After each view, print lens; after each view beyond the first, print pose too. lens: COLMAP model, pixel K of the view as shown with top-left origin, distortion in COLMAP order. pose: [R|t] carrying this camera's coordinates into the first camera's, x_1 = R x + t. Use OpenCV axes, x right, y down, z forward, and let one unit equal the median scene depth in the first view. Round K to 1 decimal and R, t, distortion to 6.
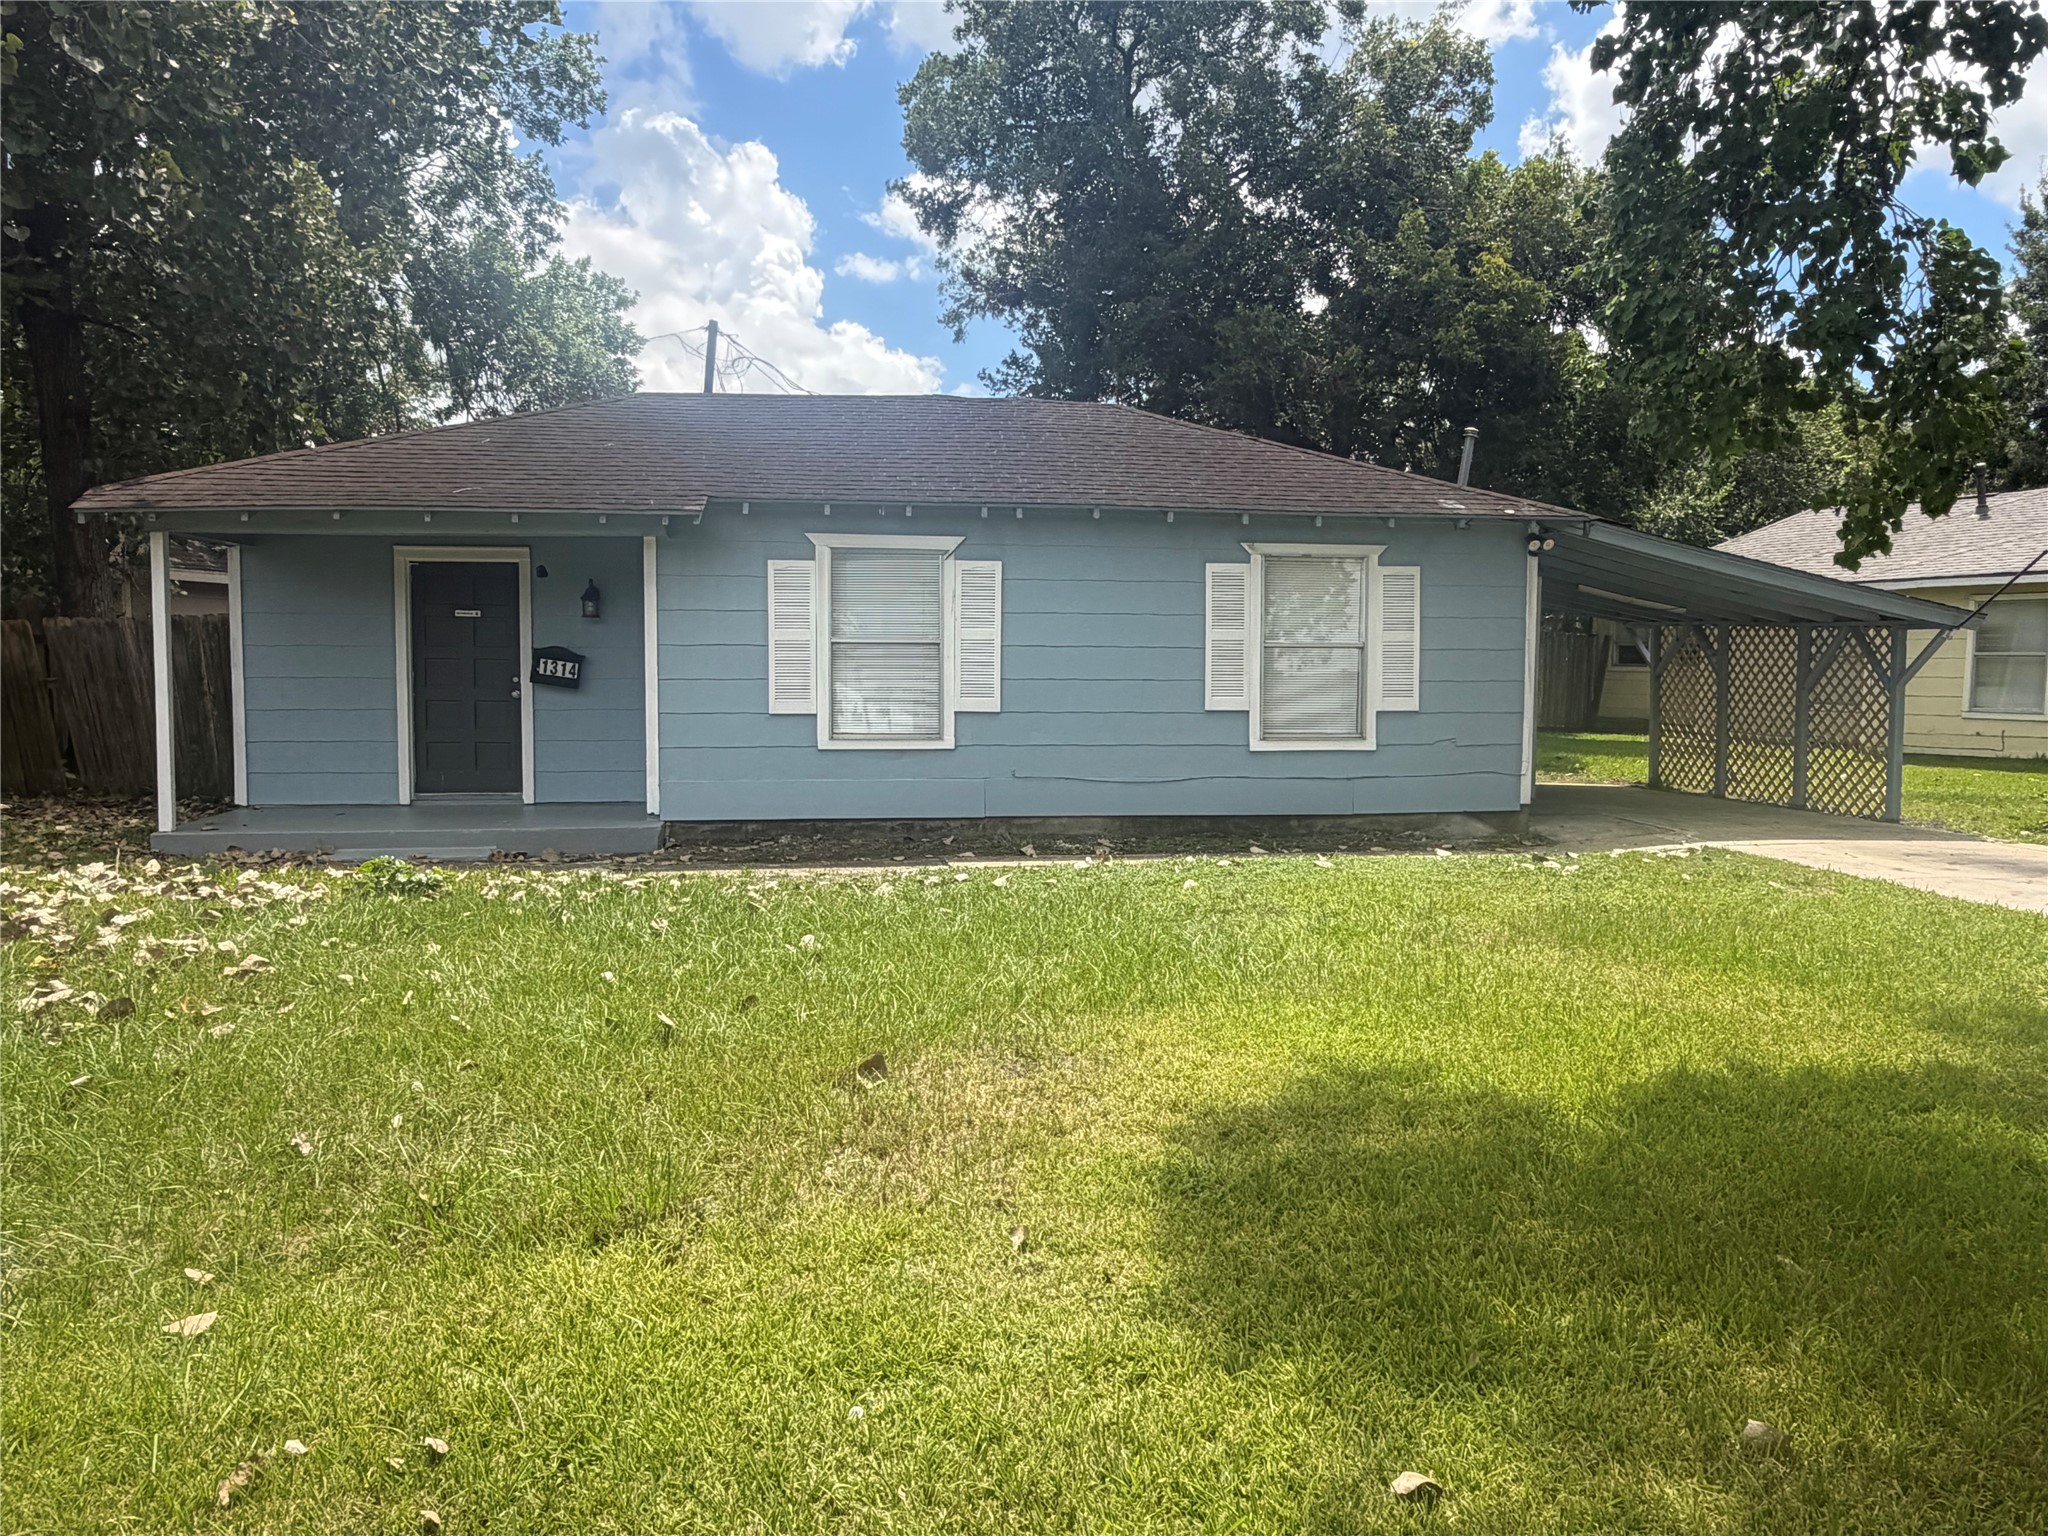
lens RADIAL K [[1380.8, 0, 1025.3], [0, 1380.8, 772.9], [0, 0, 1]] dist [0.003968, 0.001450]
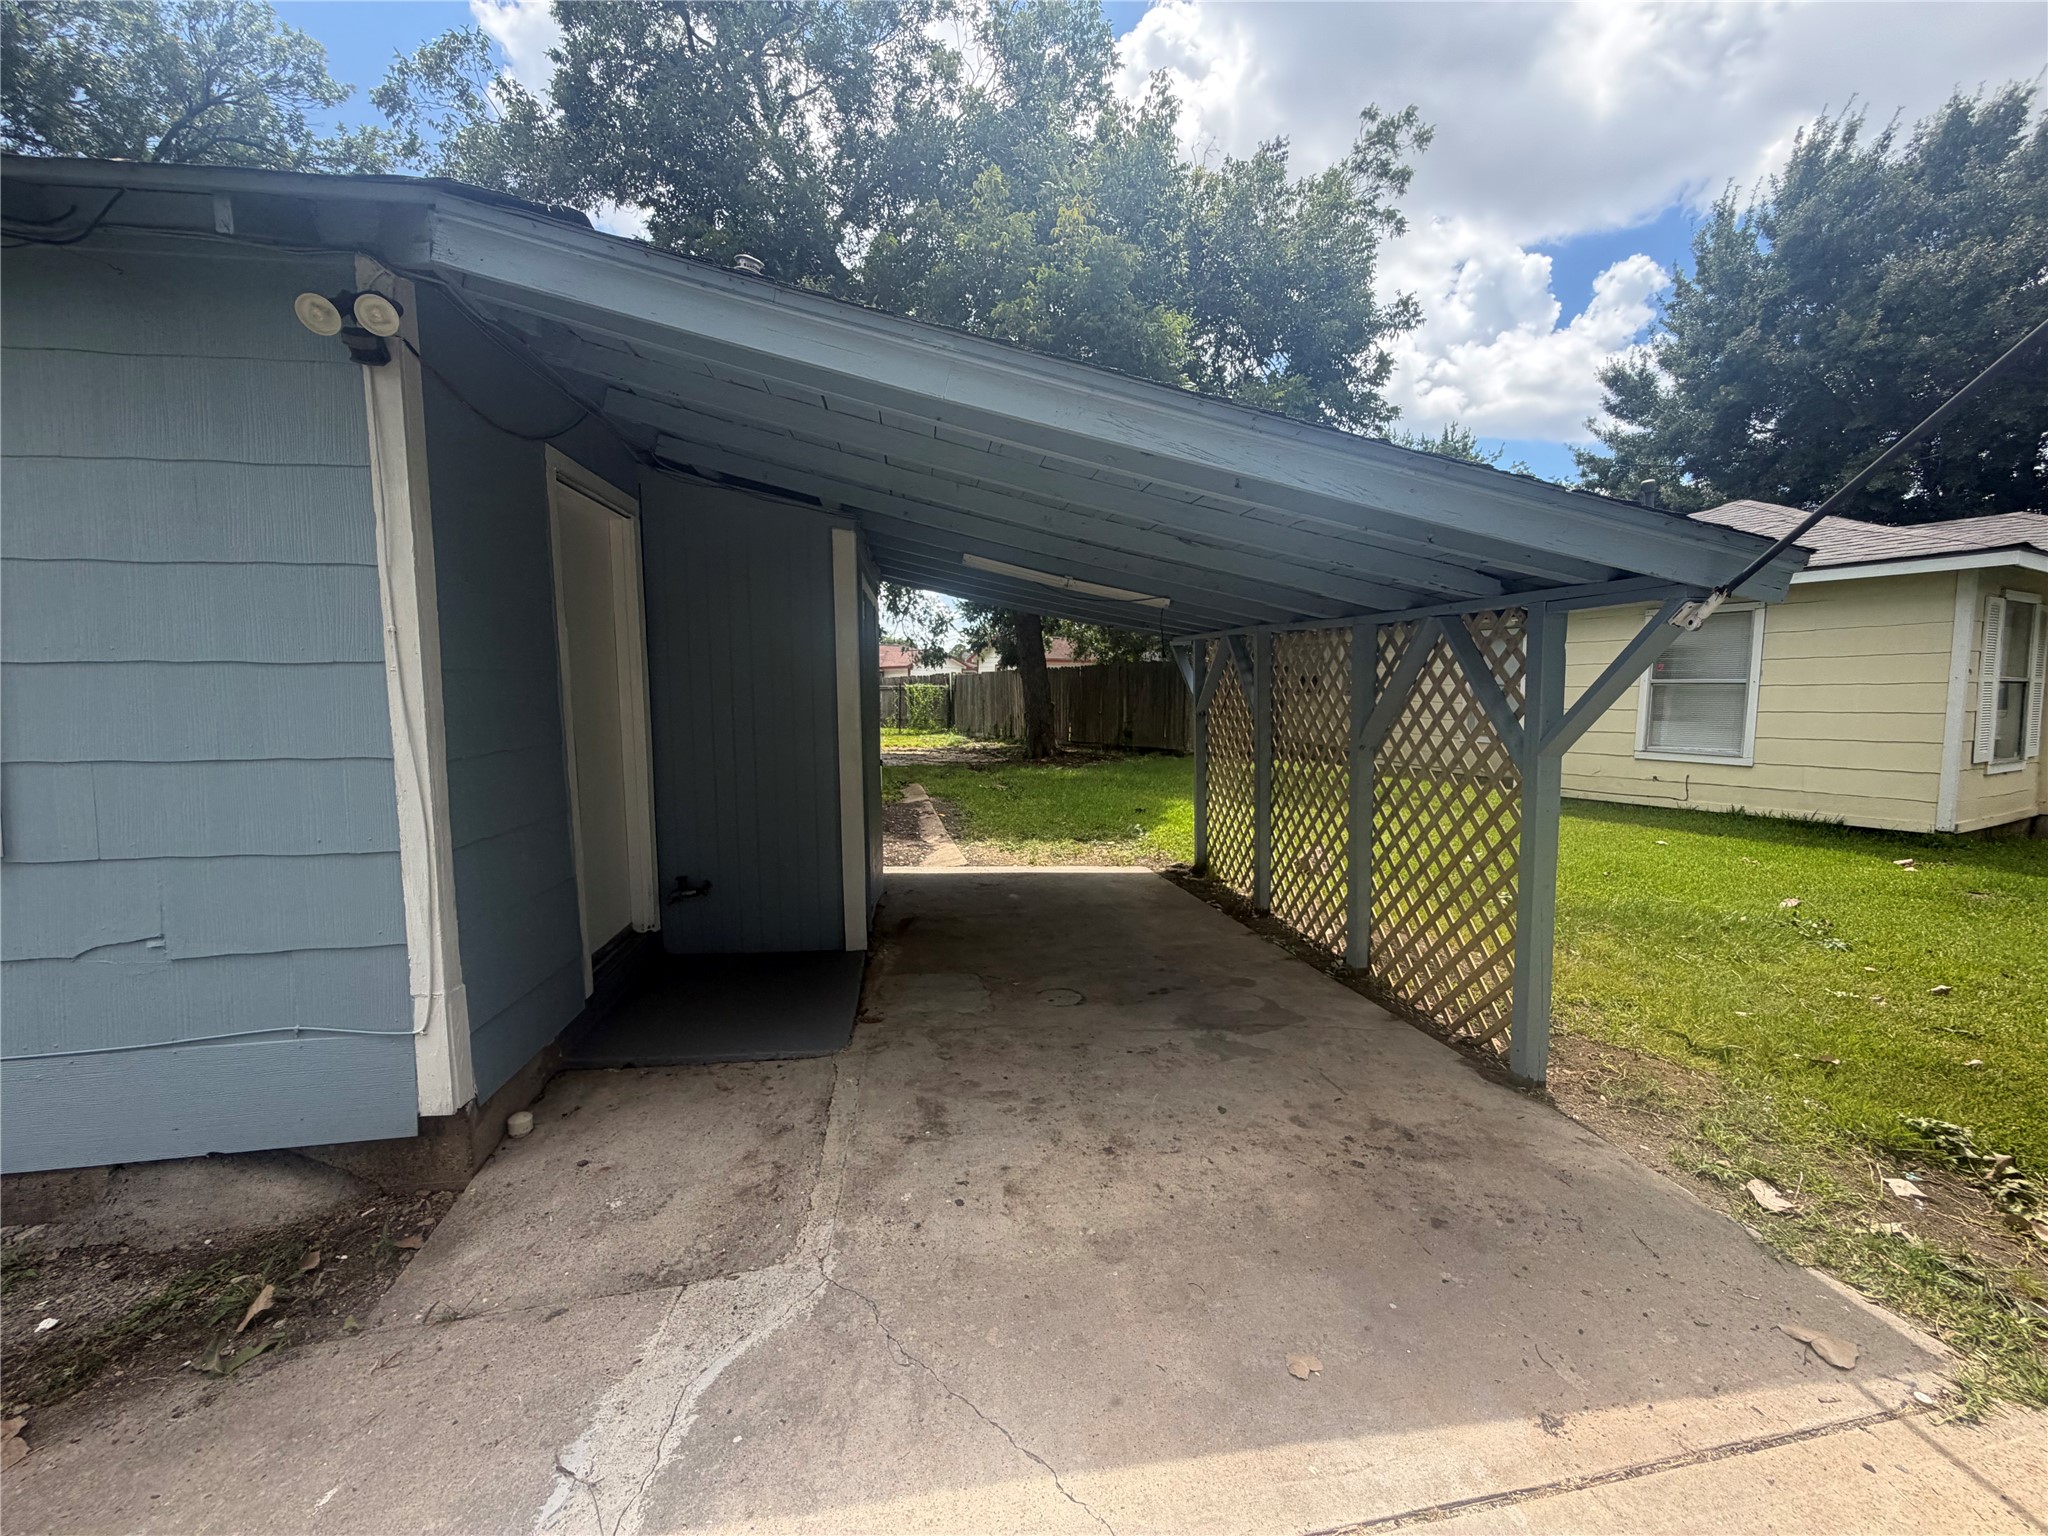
lens RADIAL K [[820.4, 0, 1025.3], [0, 820.4, 765.2], [0, 0, 1]] dist [-0.000403, 0.000144]
pose [[0.999847, -0.002610, -0.017286, 0.442863], [0.002801, 0.999935, 0.011041, -0.057729], [0.017256, -0.011087, 0.999790, 0.694110]]
